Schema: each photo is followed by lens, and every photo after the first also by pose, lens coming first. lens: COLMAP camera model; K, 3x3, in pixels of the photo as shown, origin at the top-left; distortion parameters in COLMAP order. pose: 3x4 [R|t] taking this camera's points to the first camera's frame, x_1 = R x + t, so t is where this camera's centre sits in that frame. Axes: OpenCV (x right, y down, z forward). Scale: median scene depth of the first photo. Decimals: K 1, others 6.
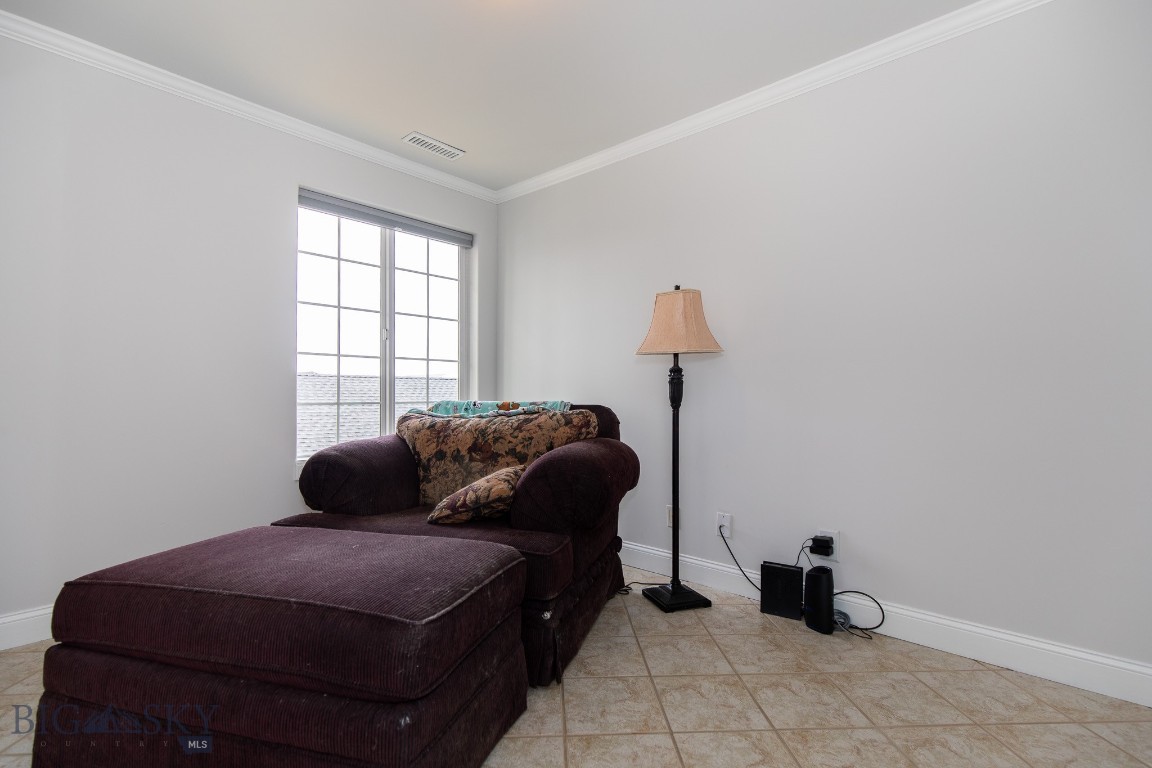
lens RADIAL K [[535.0, 0, 576.0], [0, 535.0, 395.6], [0, 0, 1]] dist [0.011718, -0.005998]
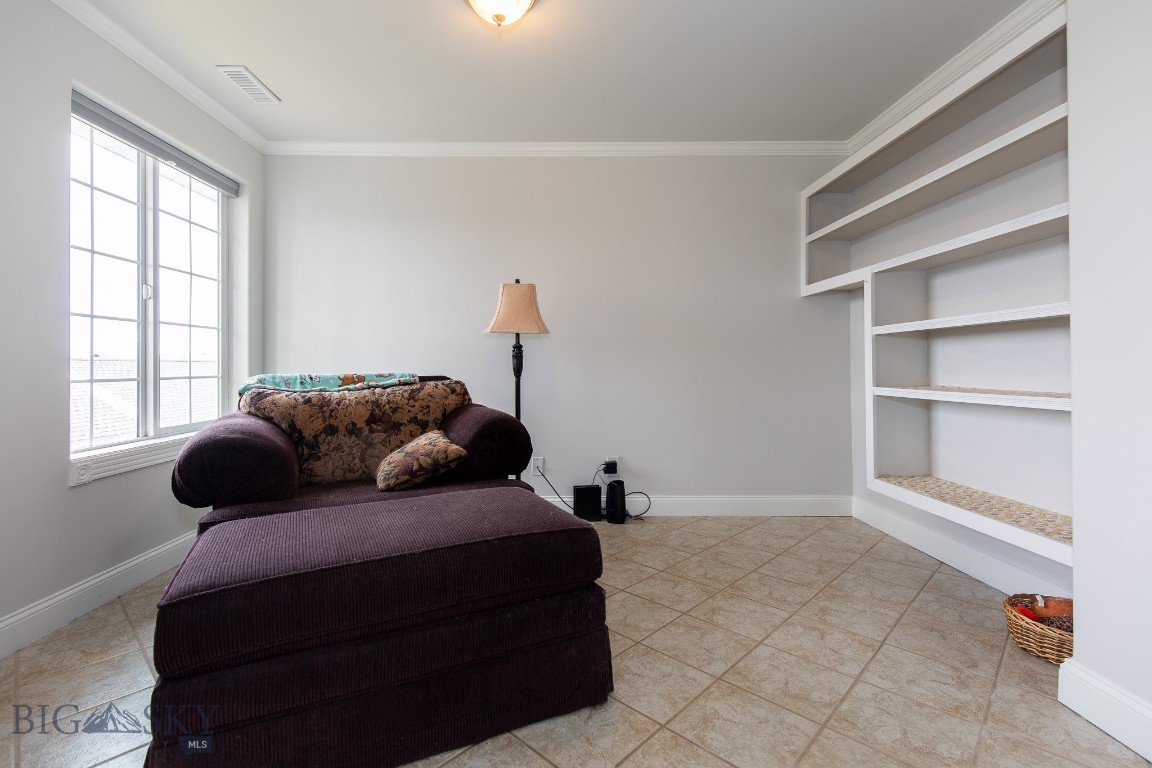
lens RADIAL K [[539.7, 0, 558.0], [0, 539.7, 367.2], [0, 0, 1]] dist [0.016217, -0.000106]
pose [[0.733528, -0.007456, 0.679619, -0.618277], [0.006822, 0.999970, 0.003607, -0.003174], [-0.679625, 0.001991, 0.733557, 0.004360]]
